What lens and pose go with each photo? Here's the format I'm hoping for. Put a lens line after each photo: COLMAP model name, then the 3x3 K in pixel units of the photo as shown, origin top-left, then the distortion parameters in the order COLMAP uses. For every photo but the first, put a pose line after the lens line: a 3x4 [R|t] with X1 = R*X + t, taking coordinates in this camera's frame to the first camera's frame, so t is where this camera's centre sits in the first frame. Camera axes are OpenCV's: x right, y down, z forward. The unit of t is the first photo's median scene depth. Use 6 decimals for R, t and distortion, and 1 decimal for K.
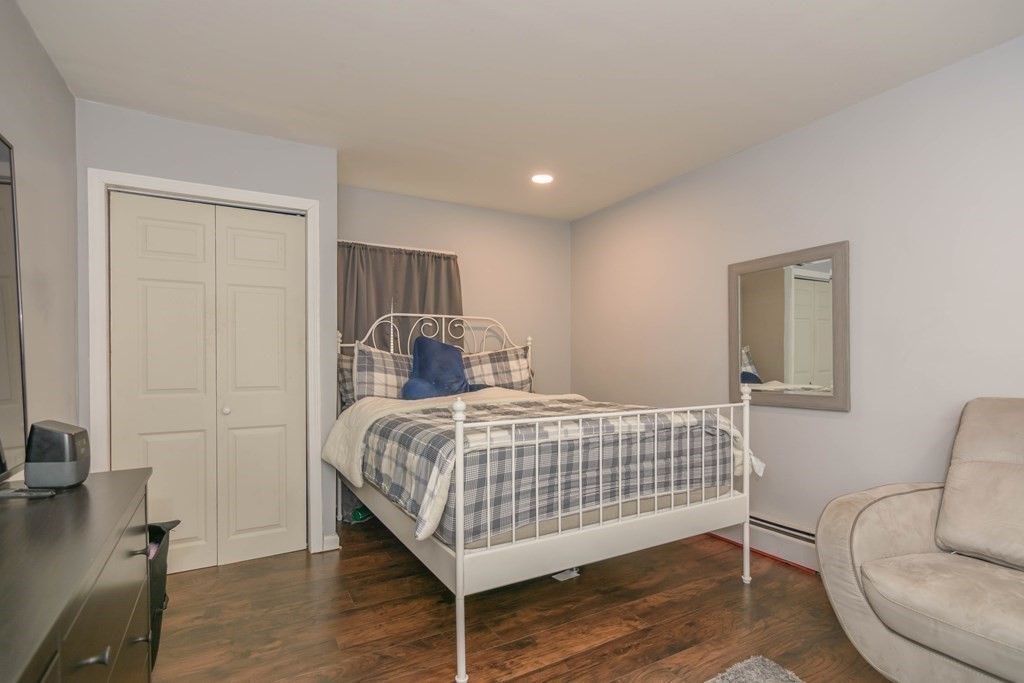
lens RADIAL K [[511.7, 0, 507.9], [0, 511.7, 358.0], [0, 0, 1]] dist [-0.002663, 0.005291]
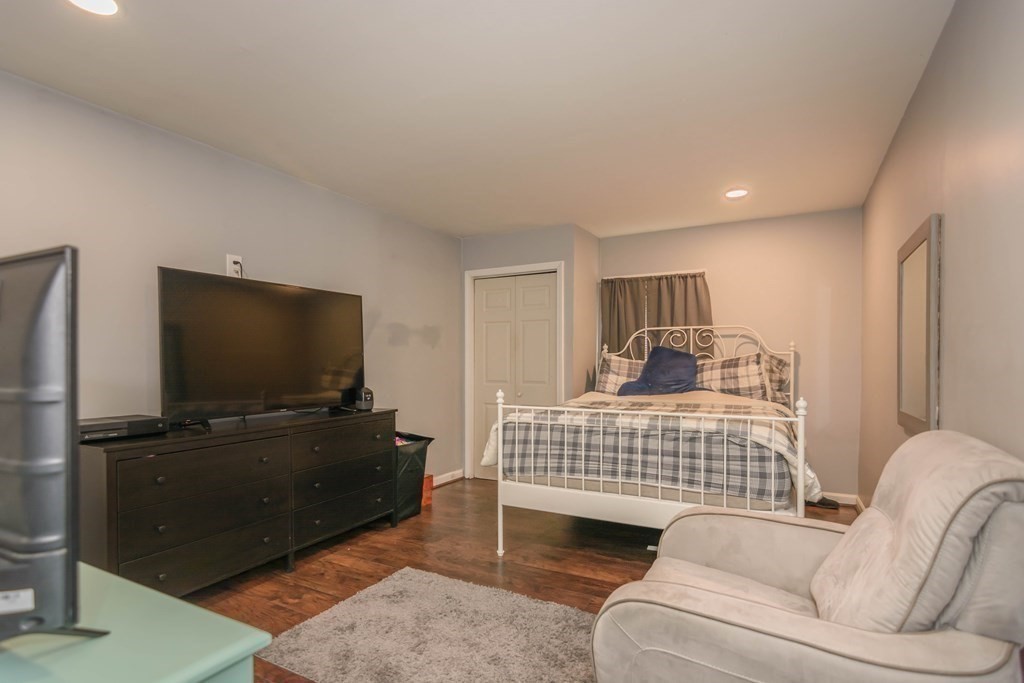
lens RADIAL K [[511.7, 0, 510.2], [0, 511.7, 352.1], [0, 0, 1]] dist [-0.002663, 0.005291]
pose [[0.524462, -0.010938, -0.851363, 0.968901], [0.002744, 0.999934, -0.011156, -0.022187], [0.851429, 0.003515, 0.524458, 0.080337]]
